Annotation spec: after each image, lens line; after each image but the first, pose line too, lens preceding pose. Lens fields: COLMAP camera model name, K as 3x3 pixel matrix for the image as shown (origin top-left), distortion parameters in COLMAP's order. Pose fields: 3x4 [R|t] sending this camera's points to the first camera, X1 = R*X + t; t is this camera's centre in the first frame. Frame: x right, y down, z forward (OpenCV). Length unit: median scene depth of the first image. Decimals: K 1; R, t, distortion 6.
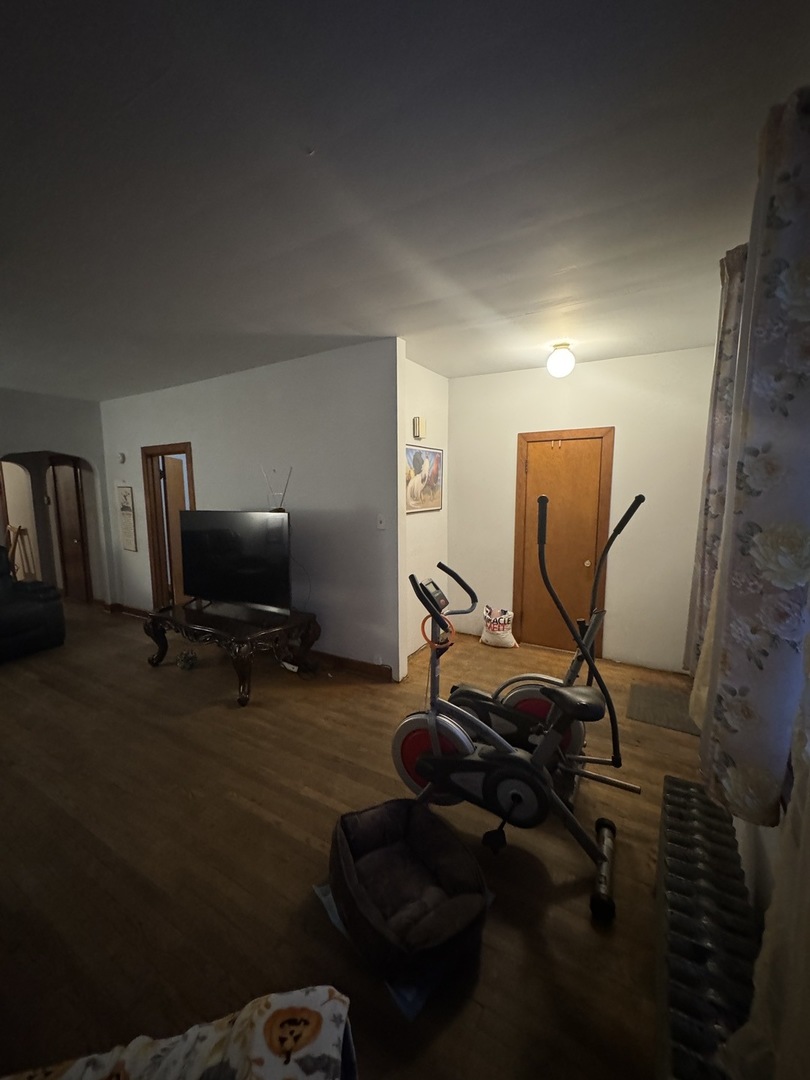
lens RADIAL K [[431.9, 0, 406.9], [0, 431.9, 542.1], [0, 0, 1]] dist [-0.000570, 0.000767]
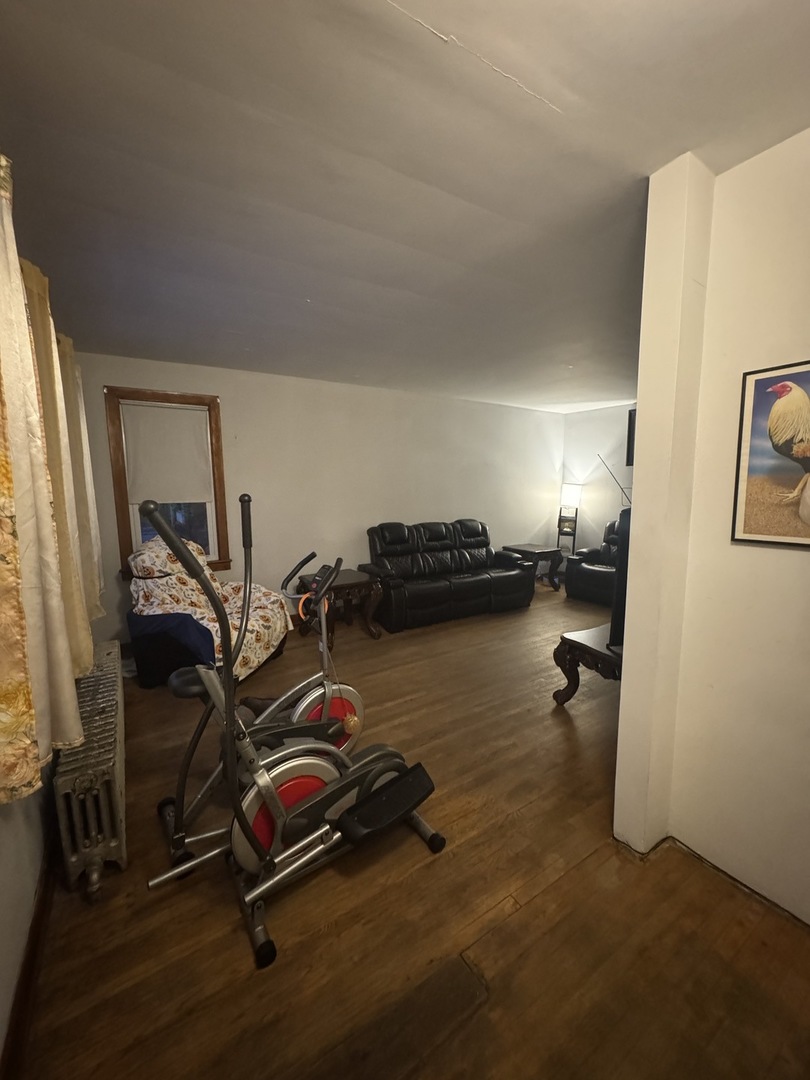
lens RADIAL K [[431.9, 0, 407.9], [0, 431.9, 540.0], [0, 0, 1]] dist [-0.000570, 0.000767]
pose [[-0.447061, 0.122642, -0.886056, 0.618549], [-0.100591, 0.977380, 0.186035, -0.137996], [0.888830, 0.172298, -0.424612, 1.077645]]
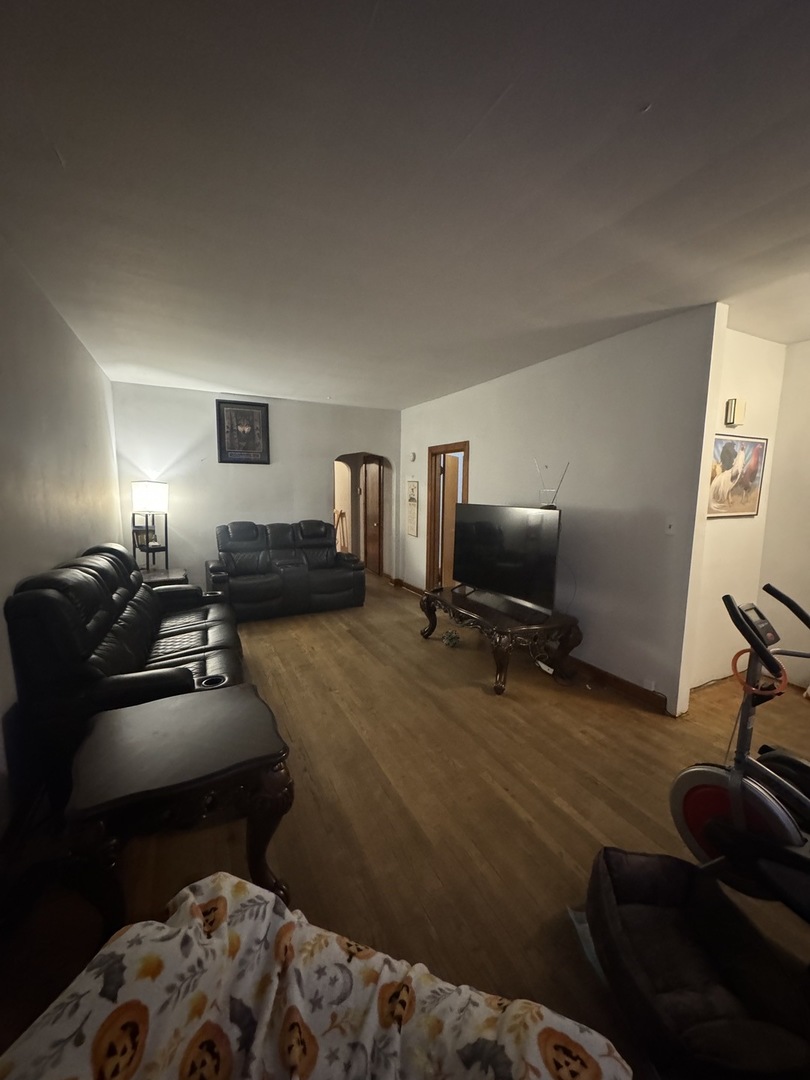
lens RADIAL K [[431.9, 0, 404.2], [0, 431.9, 541.5], [0, 0, 1]] dist [-0.000570, 0.000767]
pose [[0.839076, 0.087168, -0.536985, -0.043725], [-0.083383, 0.996023, 0.031390, 0.000371], [0.537586, 0.018437, 0.843007, -0.001859]]
